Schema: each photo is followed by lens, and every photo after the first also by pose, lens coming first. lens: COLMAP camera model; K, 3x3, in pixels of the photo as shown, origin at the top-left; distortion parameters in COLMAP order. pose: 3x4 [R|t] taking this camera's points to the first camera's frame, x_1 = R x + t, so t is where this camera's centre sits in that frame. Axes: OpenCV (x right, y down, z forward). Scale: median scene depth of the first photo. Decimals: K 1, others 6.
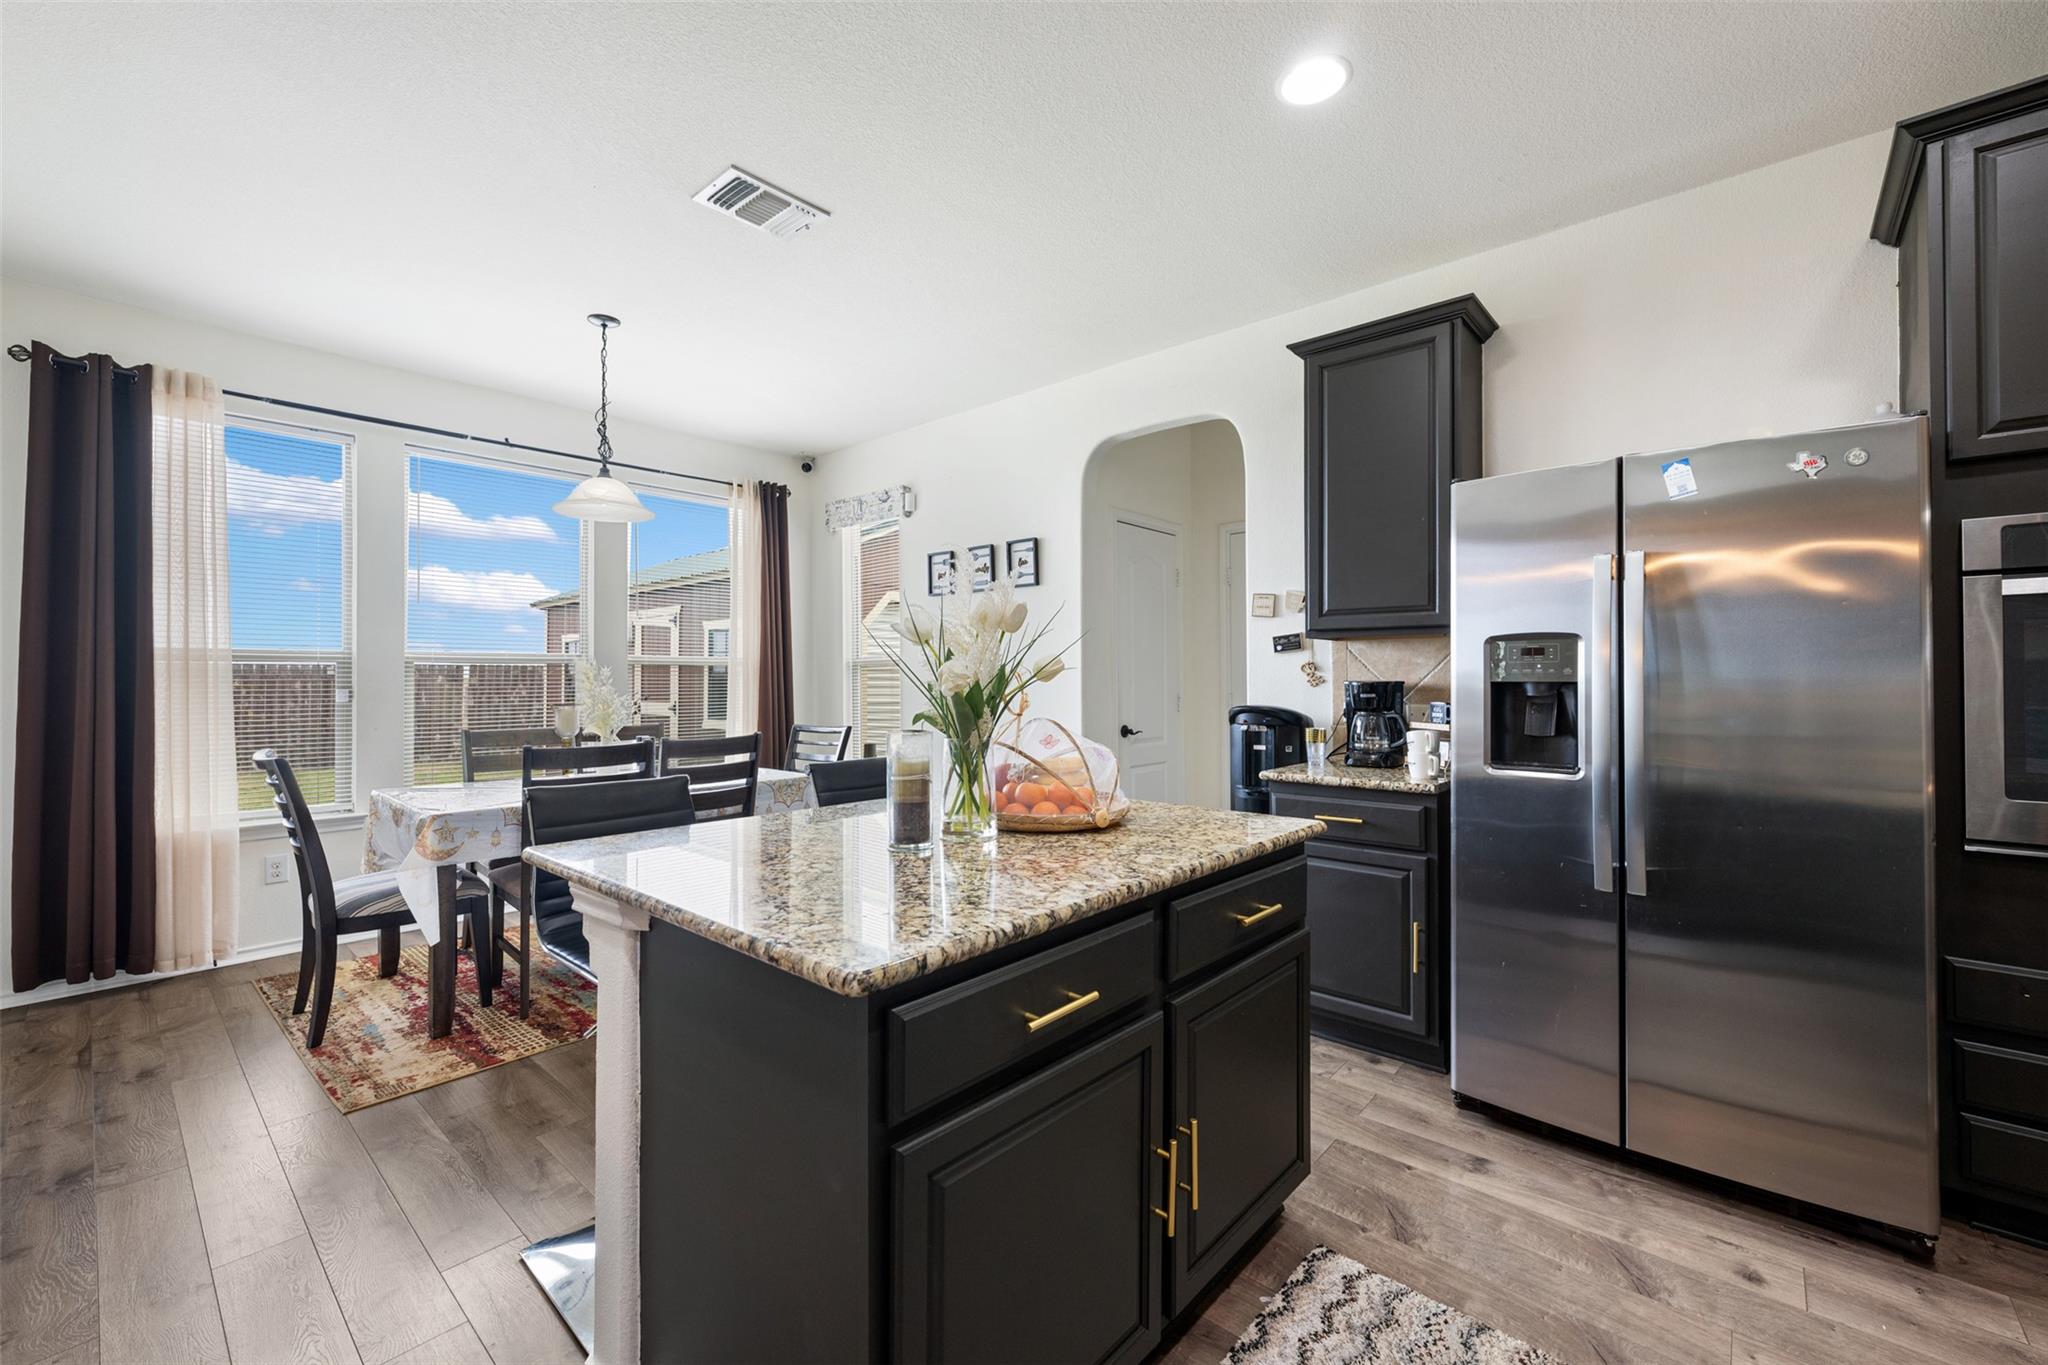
lens RADIAL K [[812.0, 0, 1017.2], [0, 812.0, 676.7], [0, 0, 1]] dist [-0.000125, -0.000576]
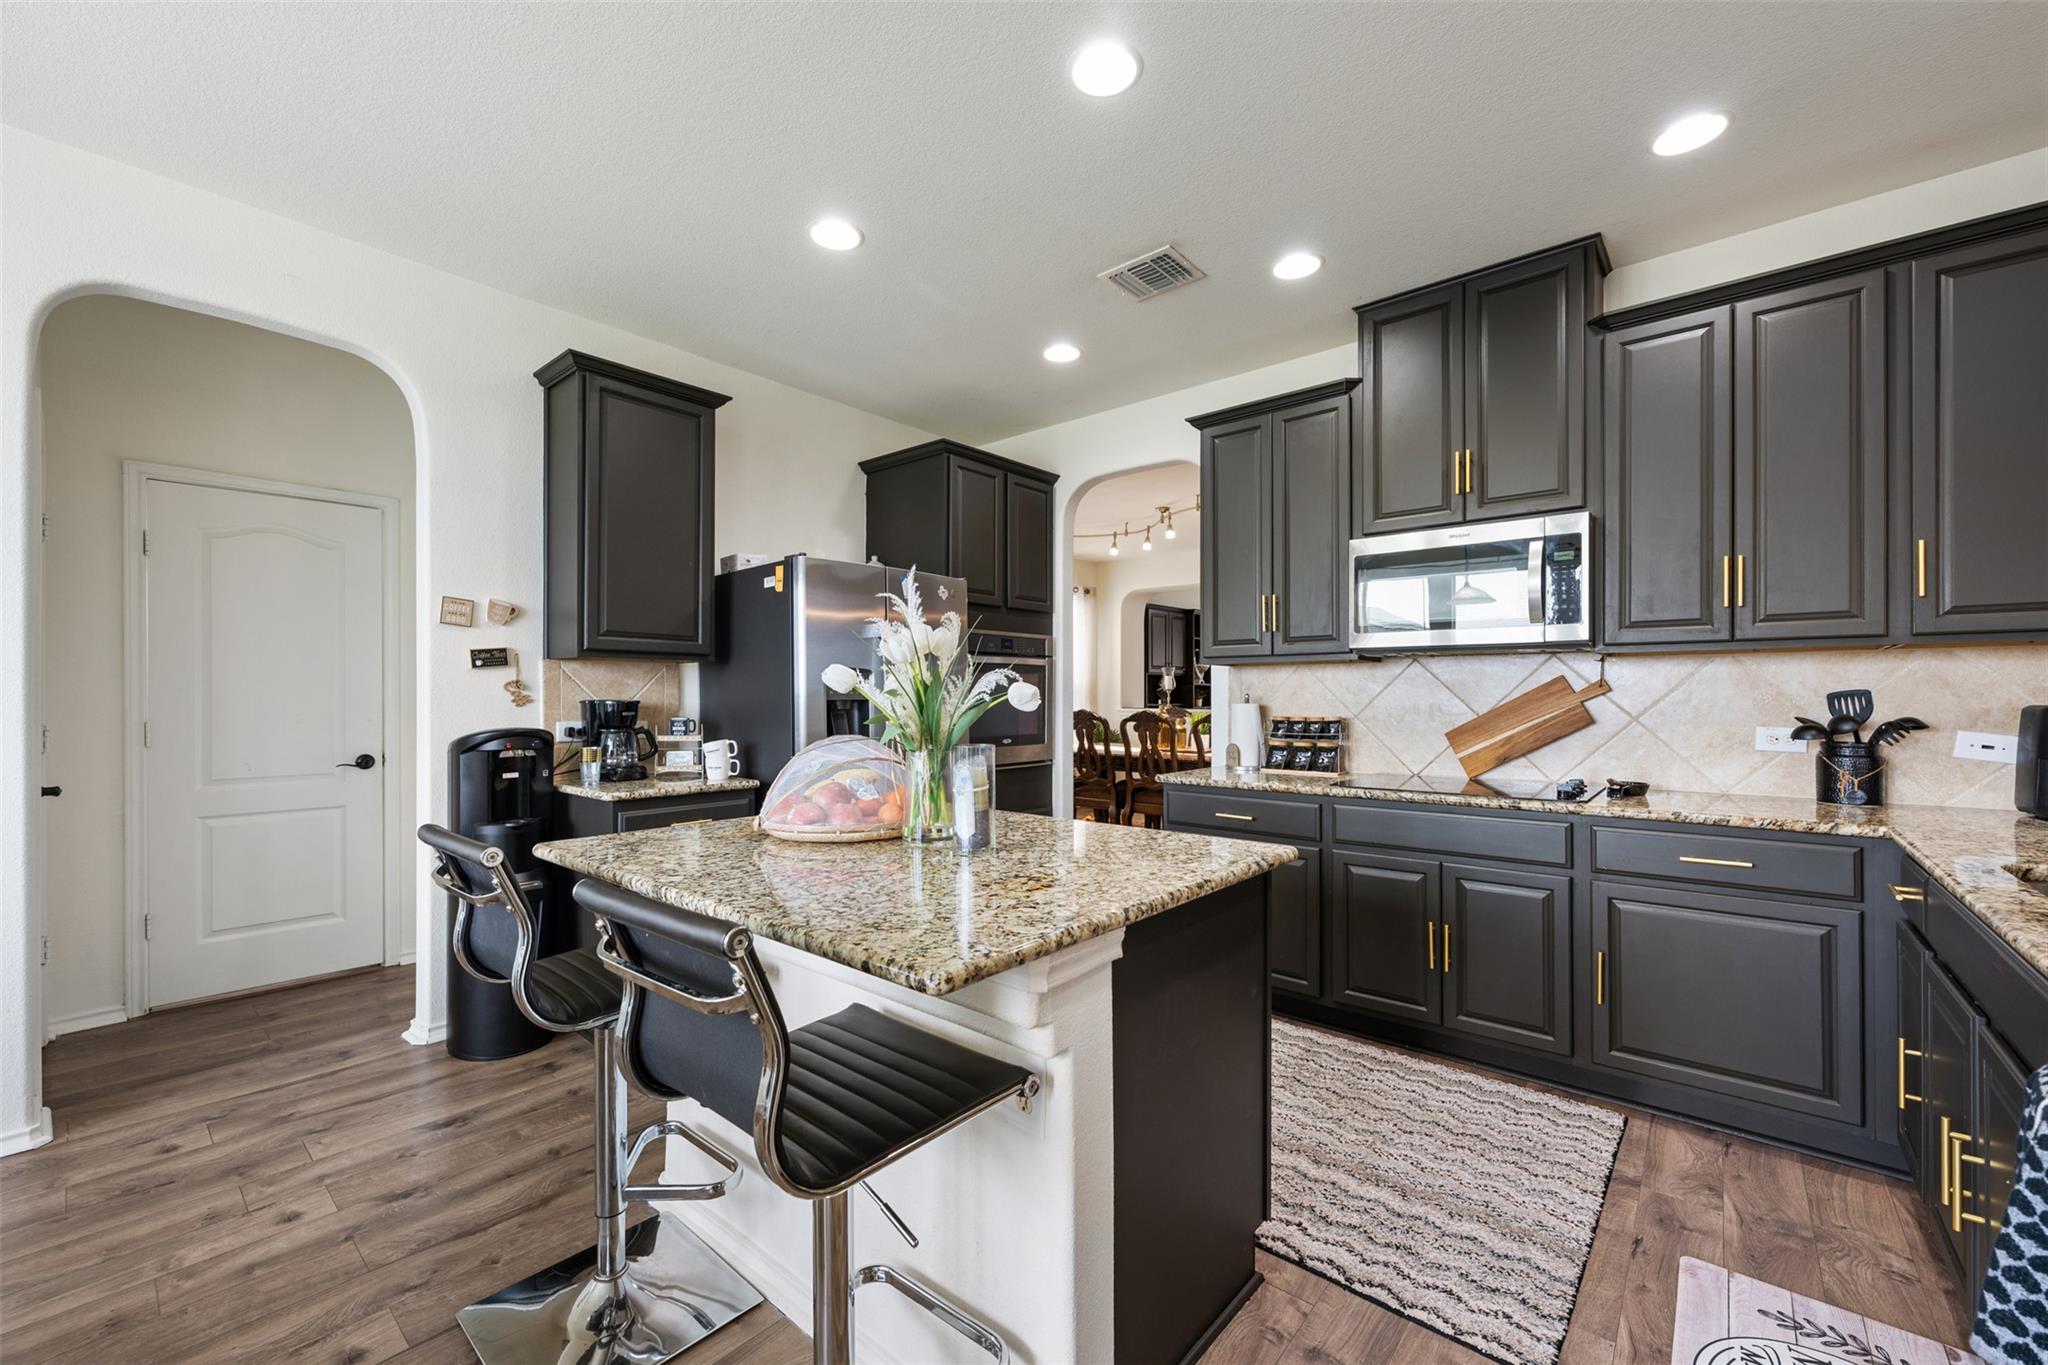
lens RADIAL K [[812.0, 0, 1023.4], [0, 812.0, 695.2], [0, 0, 1]] dist [-0.000125, -0.000576]
pose [[-0.013915, 0.003908, 0.999896, -0.599004], [-0.000106, 0.999992, -0.003909, 0.002234], [-0.999903, -0.000160, -0.013914, 0.461060]]
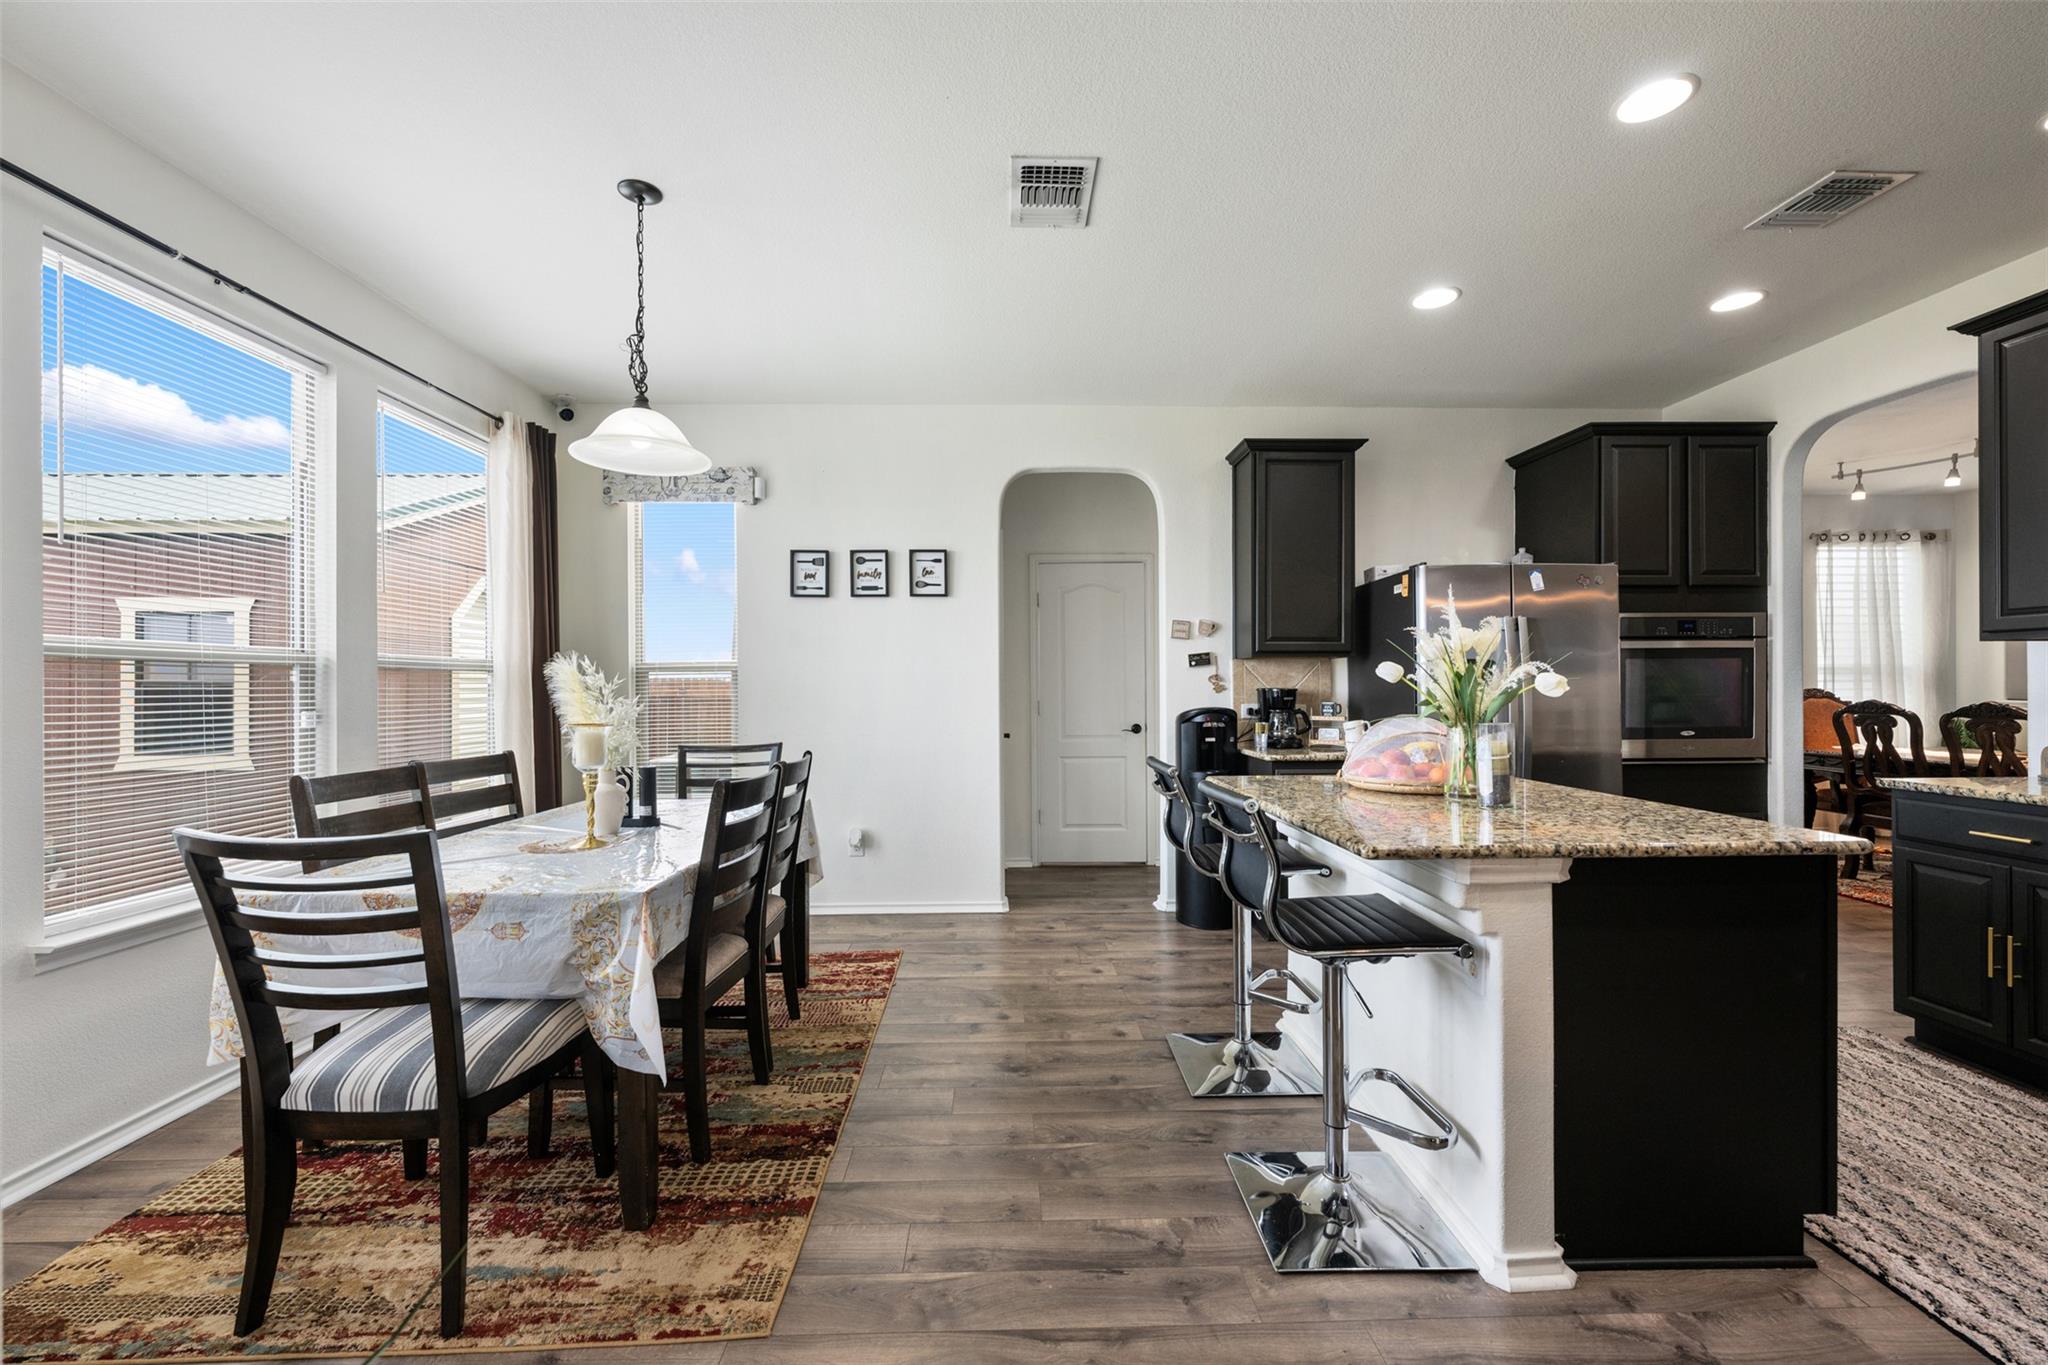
lens RADIAL K [[812.0, 0, 1022.3], [0, 812.0, 684.5], [0, 0, 1]] dist [-0.000125, -0.000576]
pose [[0.733034, 0.001457, 0.680190, -0.810906], [0.002001, 0.999989, -0.004299, 0.003008], [-0.680189, 0.004513, 0.733023, 0.258926]]
